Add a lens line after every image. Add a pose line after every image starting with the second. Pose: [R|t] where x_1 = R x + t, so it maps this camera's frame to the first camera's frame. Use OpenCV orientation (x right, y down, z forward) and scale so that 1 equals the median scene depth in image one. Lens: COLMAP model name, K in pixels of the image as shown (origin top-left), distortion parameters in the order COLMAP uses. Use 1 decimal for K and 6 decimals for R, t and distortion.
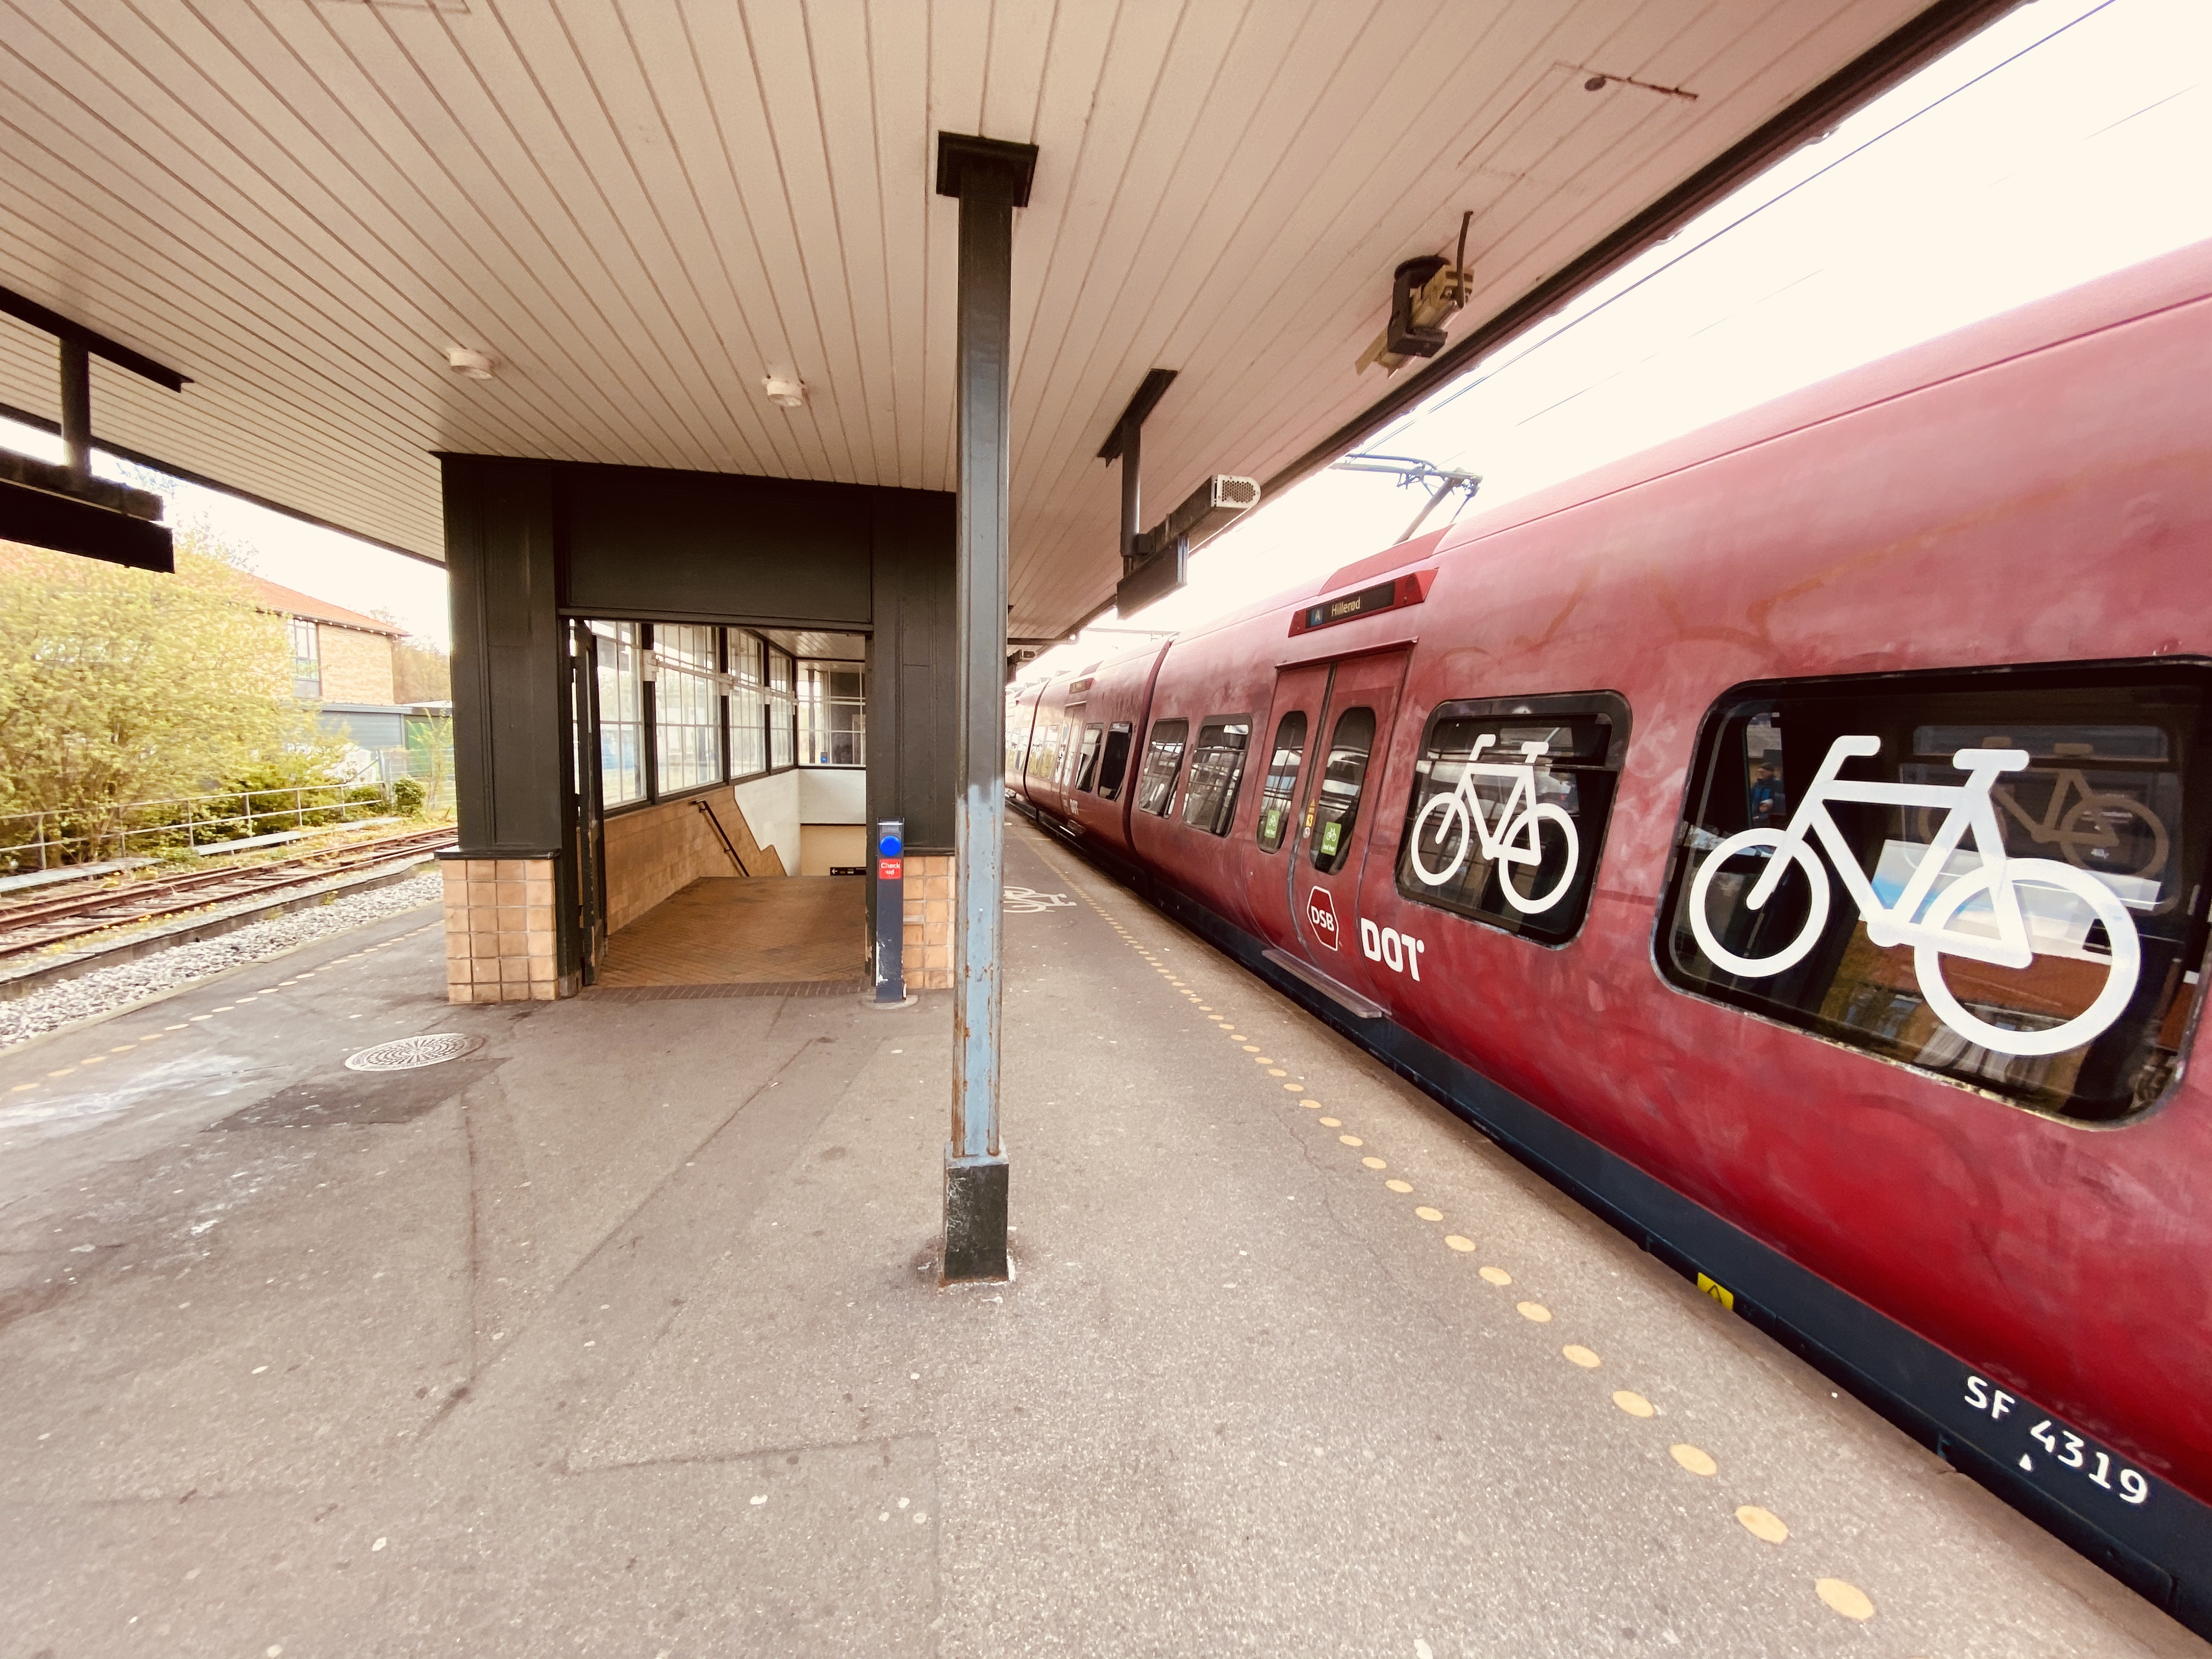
lens RADIAL K [[888.6, 0, 1116.3], [0, 888.6, 835.6], [0, 0, 1]] dist [0.000329, -0.012264]
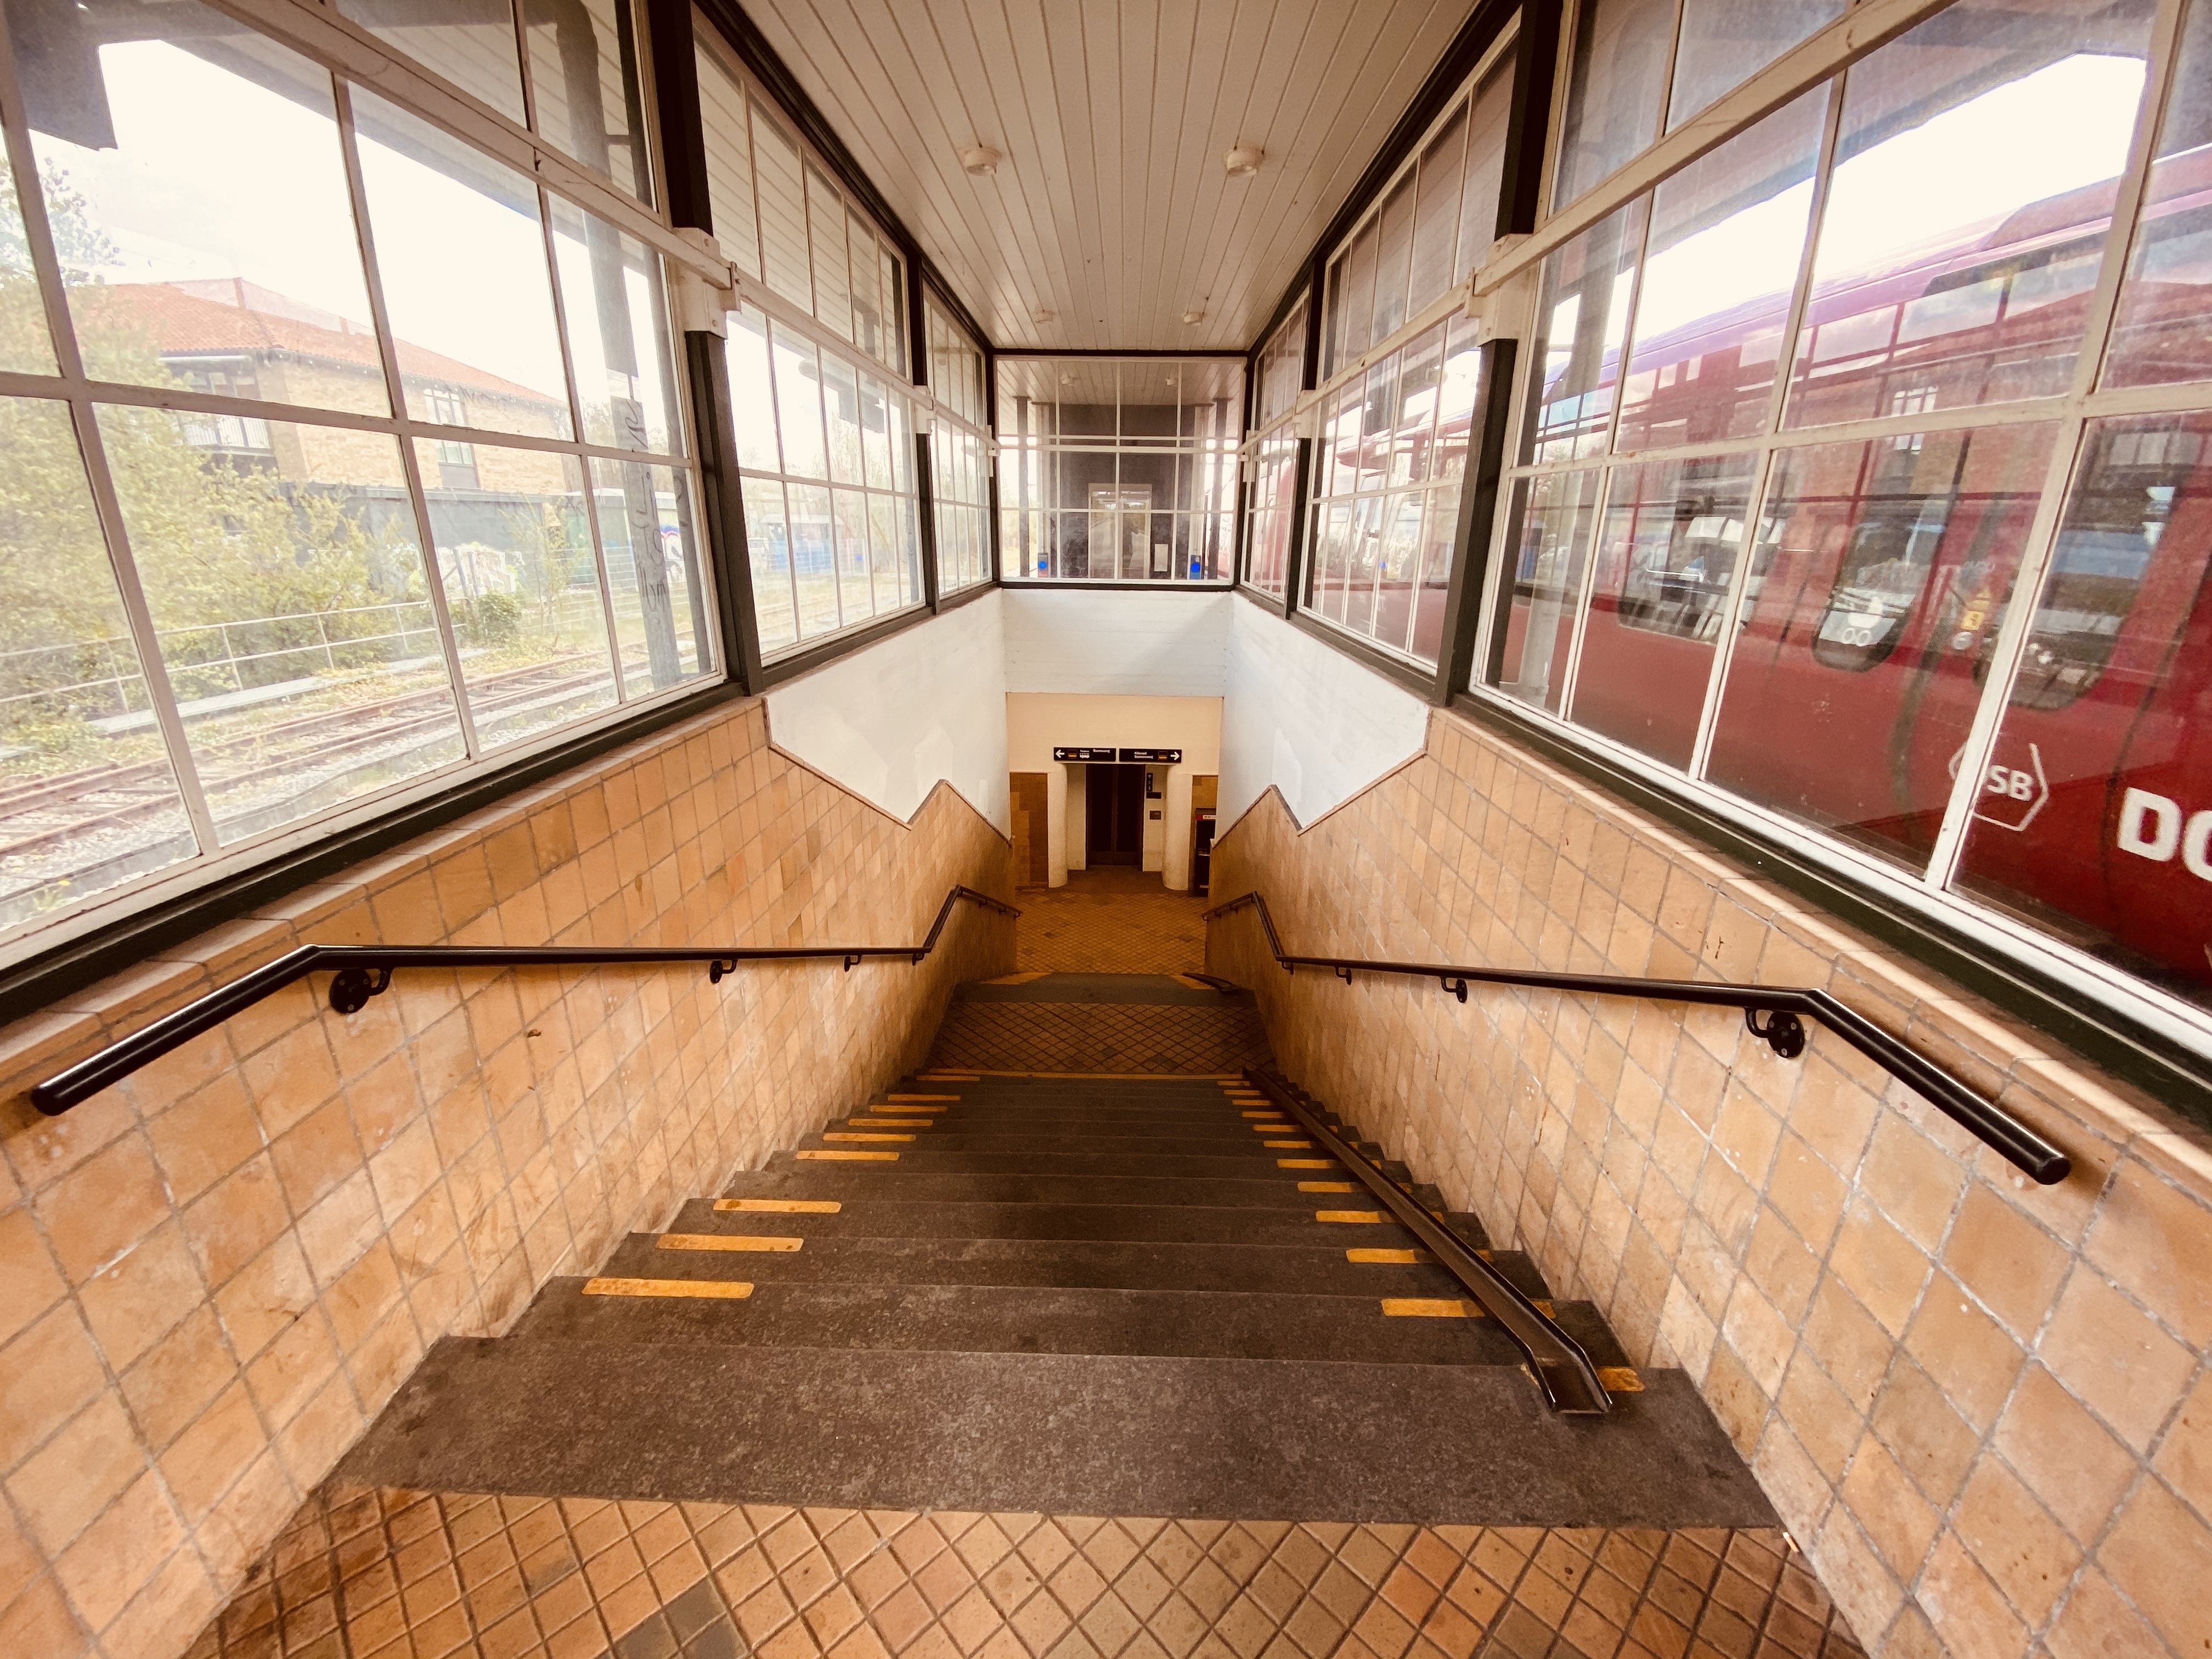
lens RADIAL K [[880.0, 0, 1096.8], [0, 880.0, 855.1], [0, 0, 1]] dist [0.058576, -0.030873]
pose [[0.968026, 0.064831, -0.242329, -0.268701], [-0.002830, 0.968787, 0.247878, -0.081730], [0.250835, -0.239267, 0.937994, 0.782565]]
